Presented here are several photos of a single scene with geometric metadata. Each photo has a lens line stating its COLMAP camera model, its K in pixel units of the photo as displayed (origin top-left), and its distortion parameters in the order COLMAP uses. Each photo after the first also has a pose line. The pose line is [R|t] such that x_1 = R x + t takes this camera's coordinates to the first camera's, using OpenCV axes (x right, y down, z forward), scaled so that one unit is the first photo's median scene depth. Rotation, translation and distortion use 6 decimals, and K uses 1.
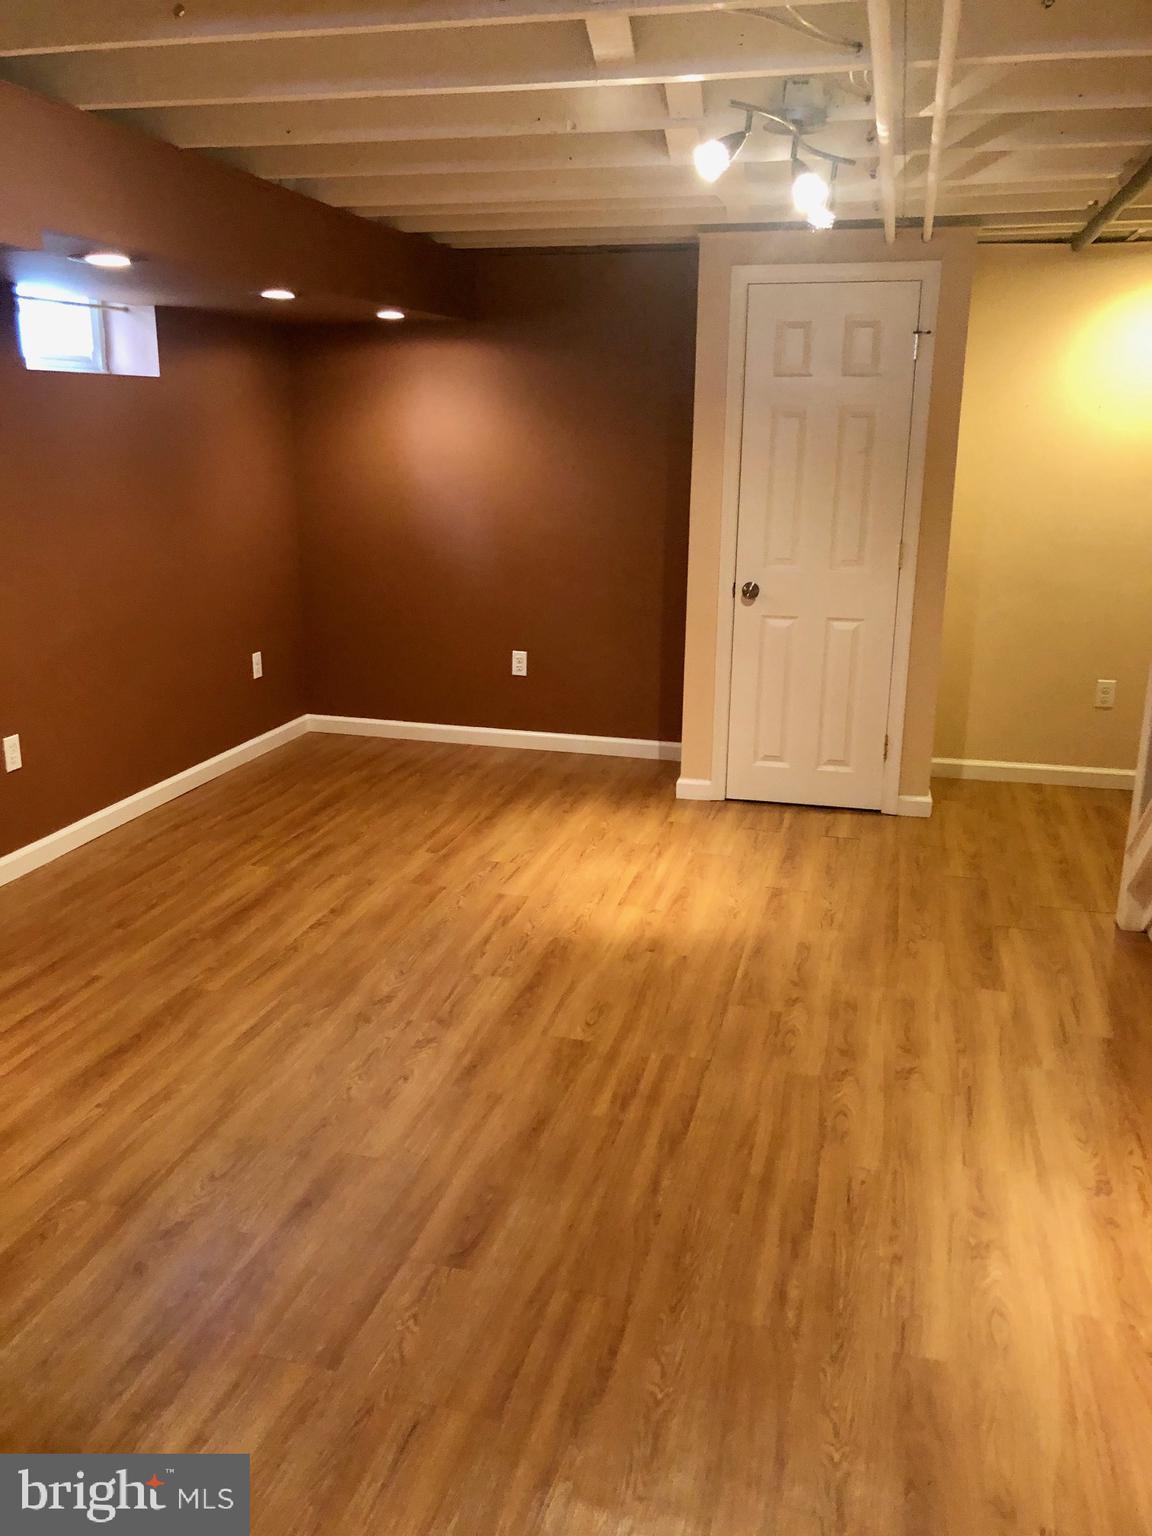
lens RADIAL K [[1251.7, 0, 576.0], [0, 1251.7, 768.0], [0, 0, 1]] dist [0.038245, -0.134280]
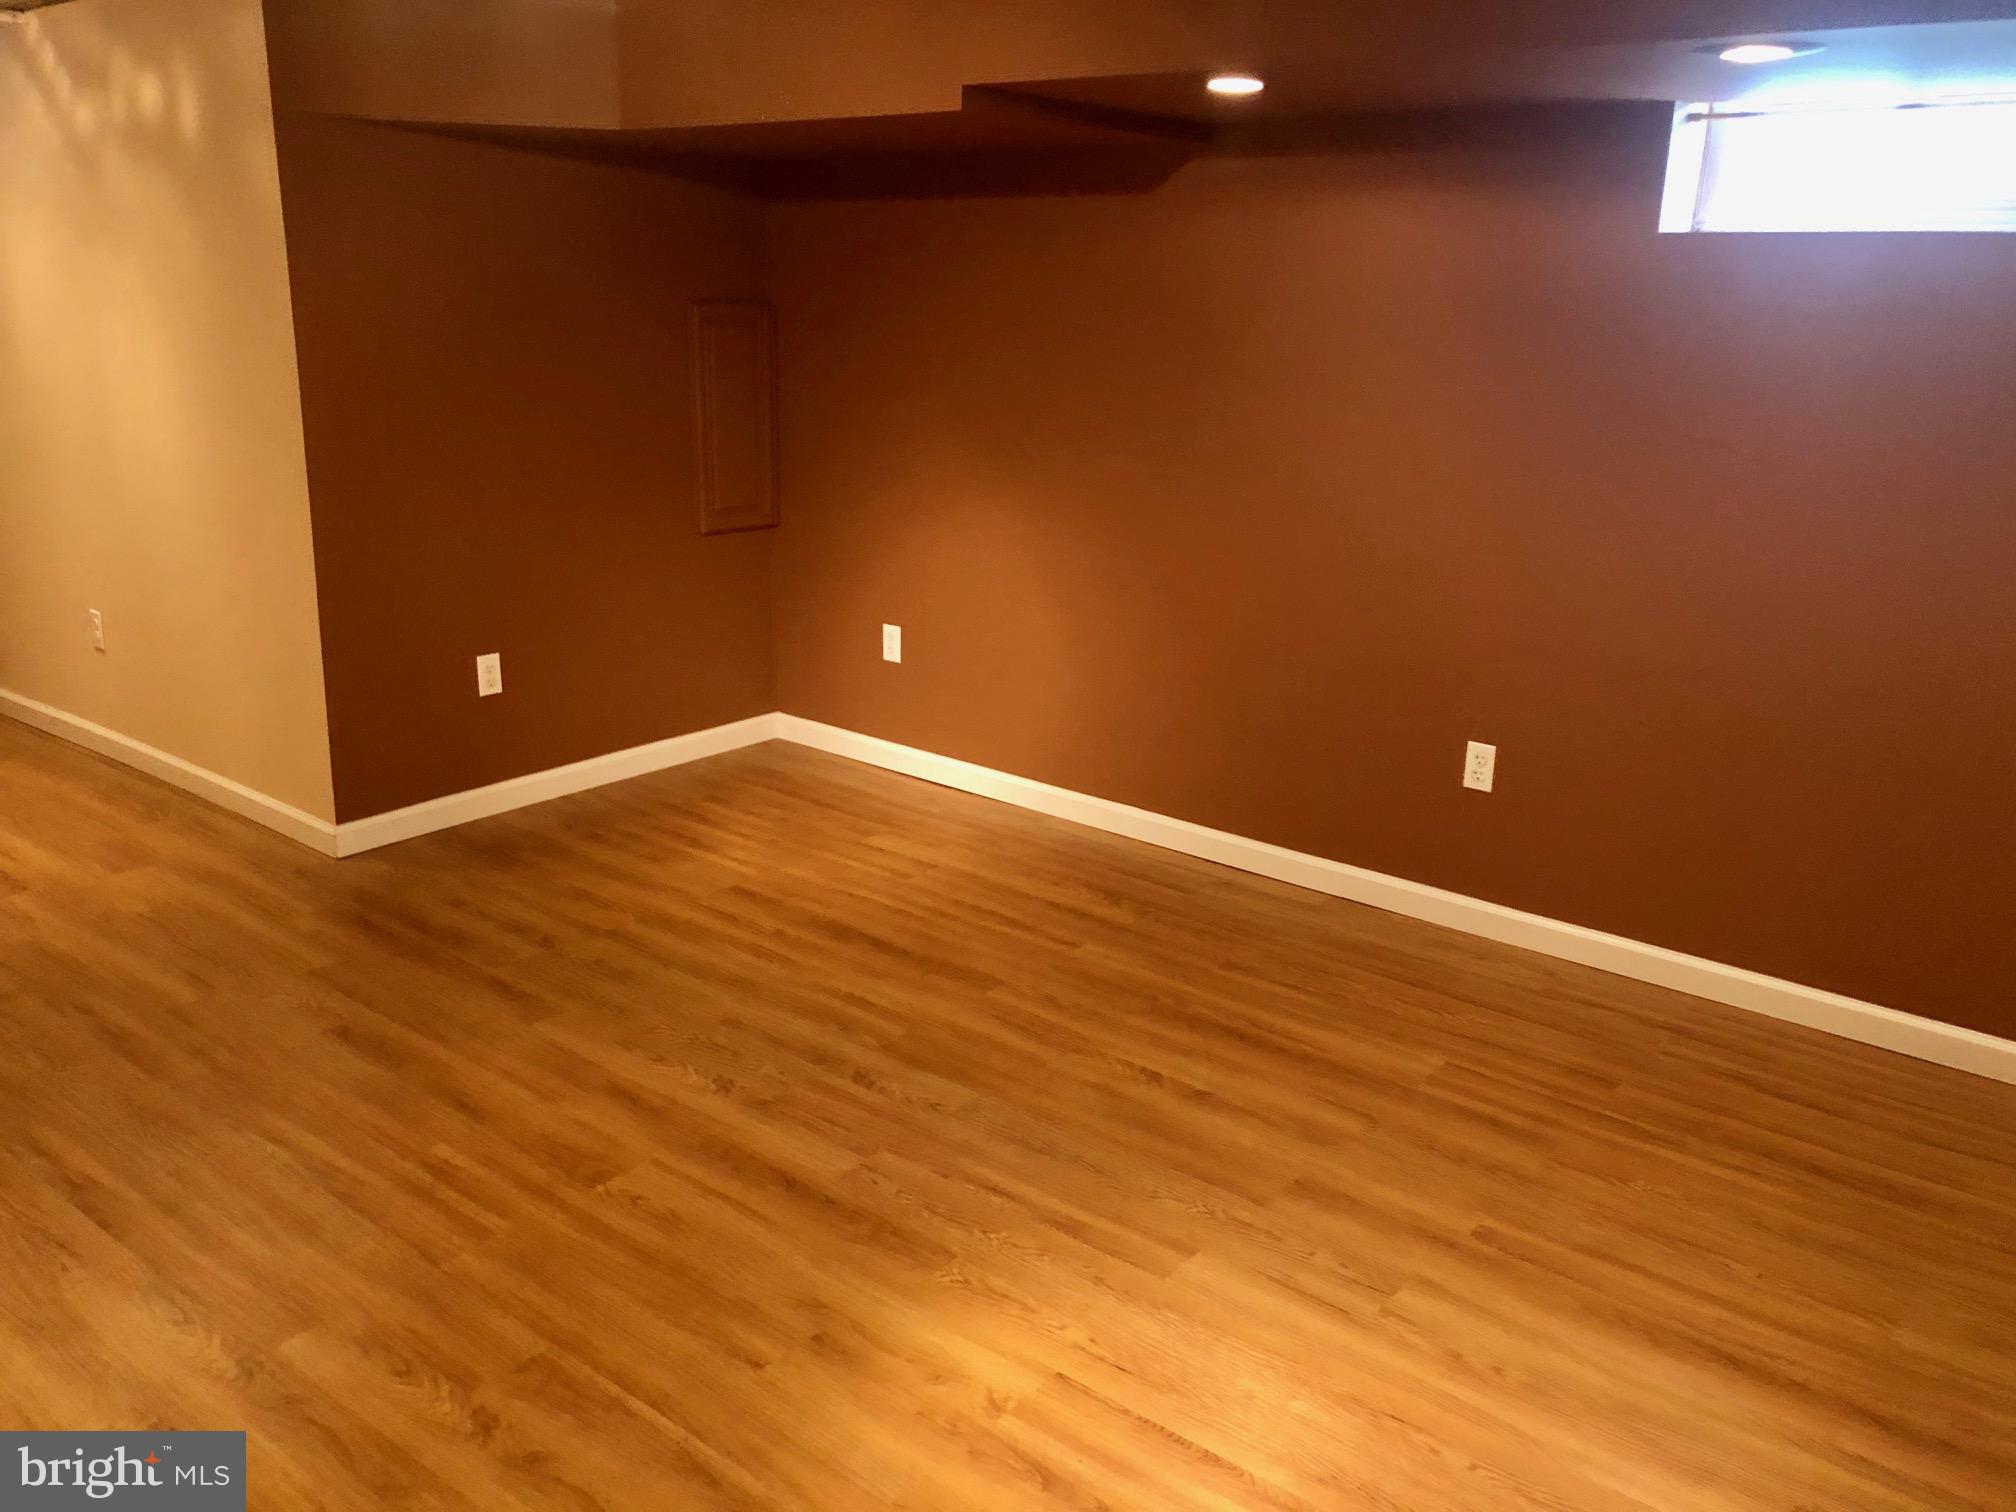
lens RADIAL K [[1642.9, 0, 1013.6], [0, 1642.9, 747.6], [0, 0, 1]] dist [0.038245, -0.134280]
pose [[-0.415374, 0.234801, -0.878825, 0.556006], [-0.272404, 0.889669, 0.366449, -0.332571], [0.867906, 0.391609, -0.305585, 1.174971]]
